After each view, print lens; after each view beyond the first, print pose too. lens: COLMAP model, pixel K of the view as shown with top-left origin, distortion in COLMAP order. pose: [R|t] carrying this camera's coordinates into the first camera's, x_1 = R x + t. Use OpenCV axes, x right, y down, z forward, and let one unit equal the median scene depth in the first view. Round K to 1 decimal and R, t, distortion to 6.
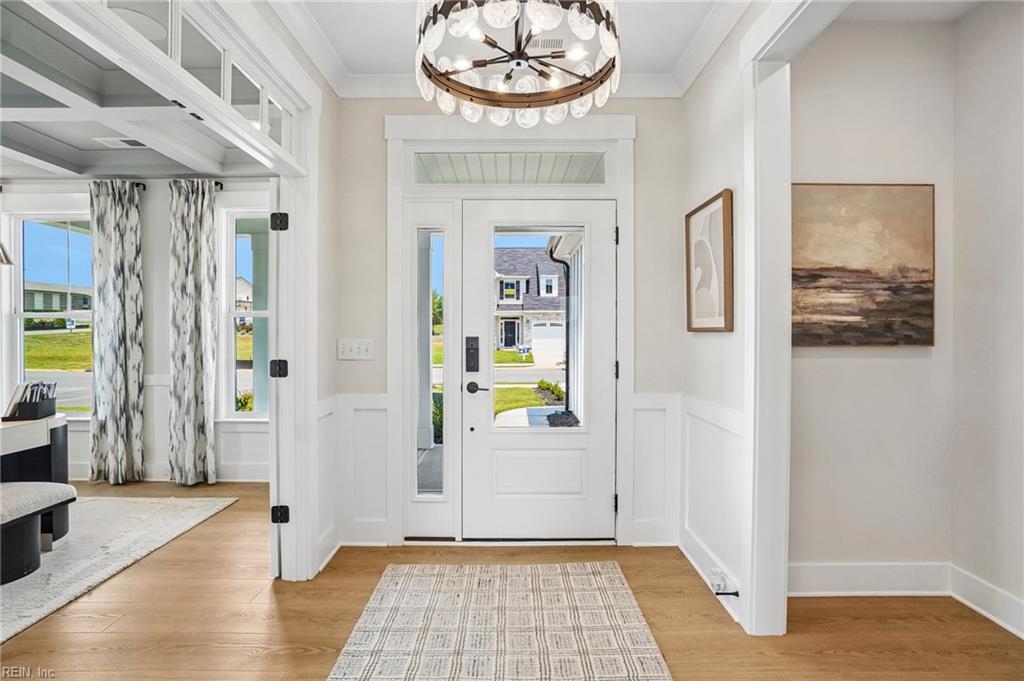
lens RADIAL K [[499.0, 0, 510.9], [0, 499.0, 336.0], [0, 0, 1]] dist [-0.055658, 0.024610]
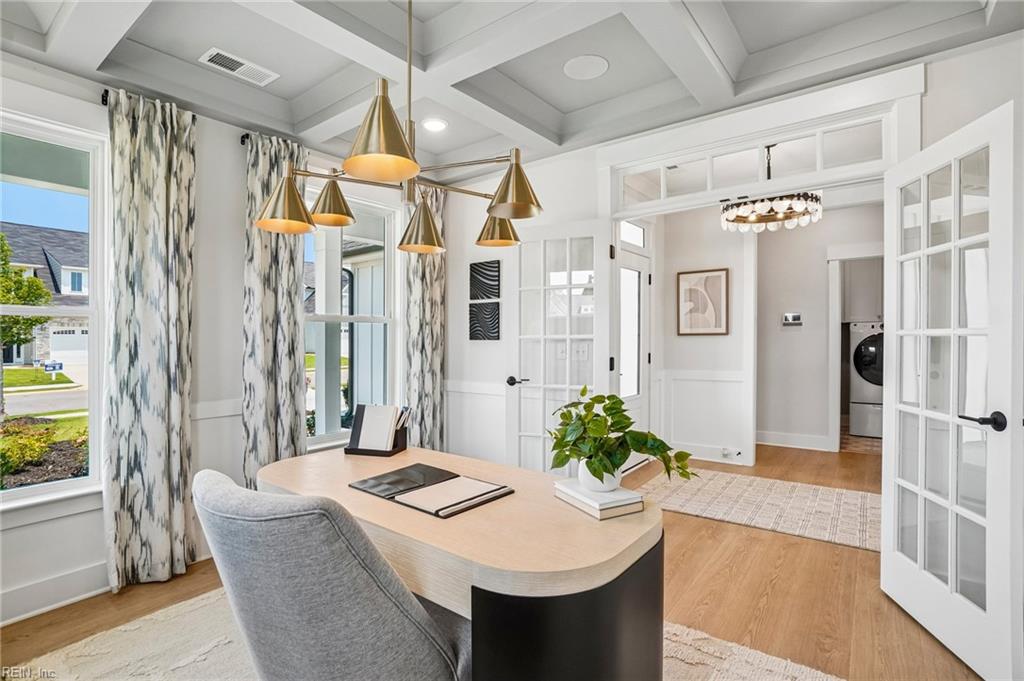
lens RADIAL K [[499.0, 0, 510.9], [0, 499.0, 336.0], [0, 0, 1]] dist [-0.055658, 0.024610]
pose [[0.603449, -0.003103, 0.797396, -1.046935], [0.015951, 0.999839, -0.008180, -0.001134], [-0.797242, 0.017656, 0.603401, 0.253850]]
